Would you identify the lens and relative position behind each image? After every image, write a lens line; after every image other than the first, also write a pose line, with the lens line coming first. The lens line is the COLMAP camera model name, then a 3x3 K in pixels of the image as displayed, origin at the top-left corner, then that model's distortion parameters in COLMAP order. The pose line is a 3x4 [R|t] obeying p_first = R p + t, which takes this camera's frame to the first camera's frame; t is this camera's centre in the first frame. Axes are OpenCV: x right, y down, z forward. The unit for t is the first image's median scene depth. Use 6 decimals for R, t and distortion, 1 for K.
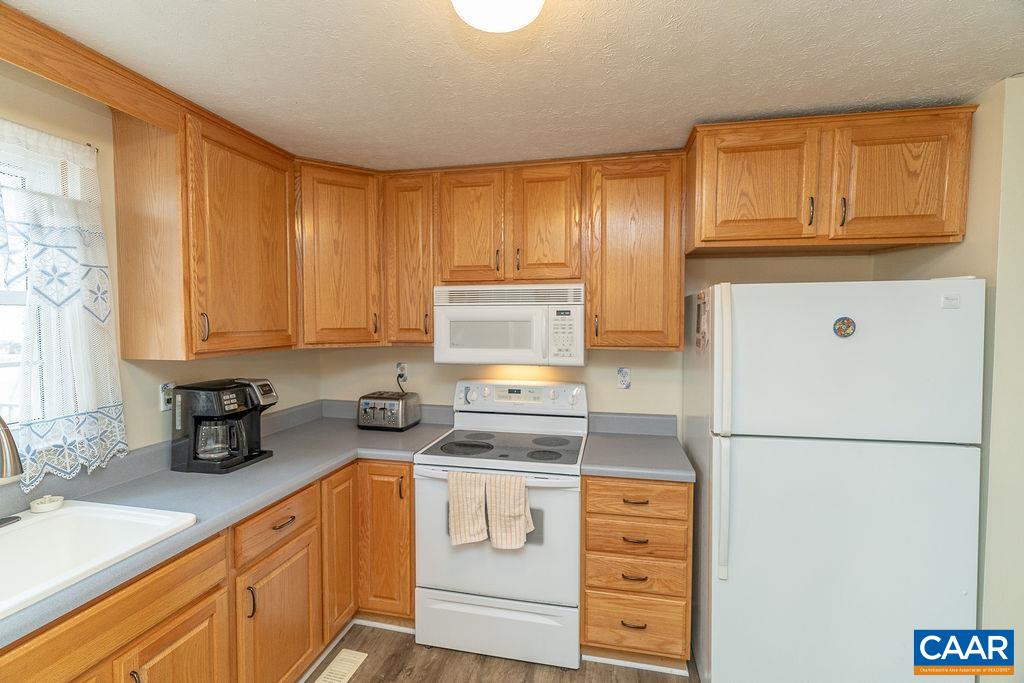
lens RADIAL K [[467.3, 0, 510.4], [0, 467.3, 337.6], [0, 0, 1]] dist [-0.004850, -0.000157]
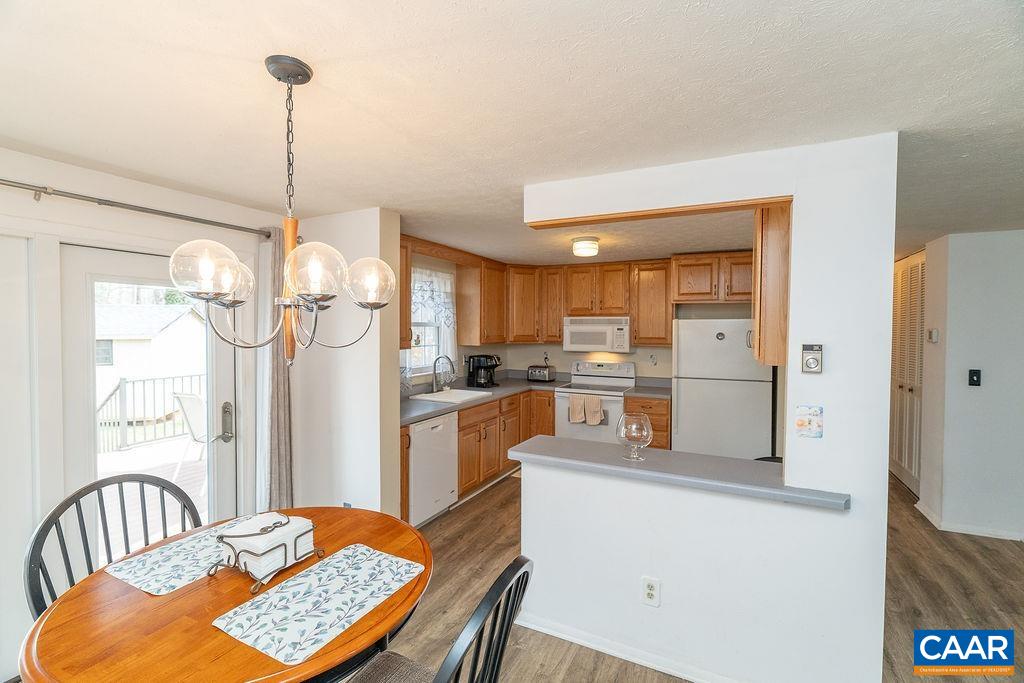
lens RADIAL K [[459.5, 0, 511.6], [0, 459.5, 337.0], [0, 0, 1]] dist [-0.004757, 0.000494]
pose [[0.970542, 0.010444, -0.240707, 0.141931], [-0.015129, 0.999730, -0.017623, 0.032760], [0.240458, 0.020745, 0.970438, -1.340195]]
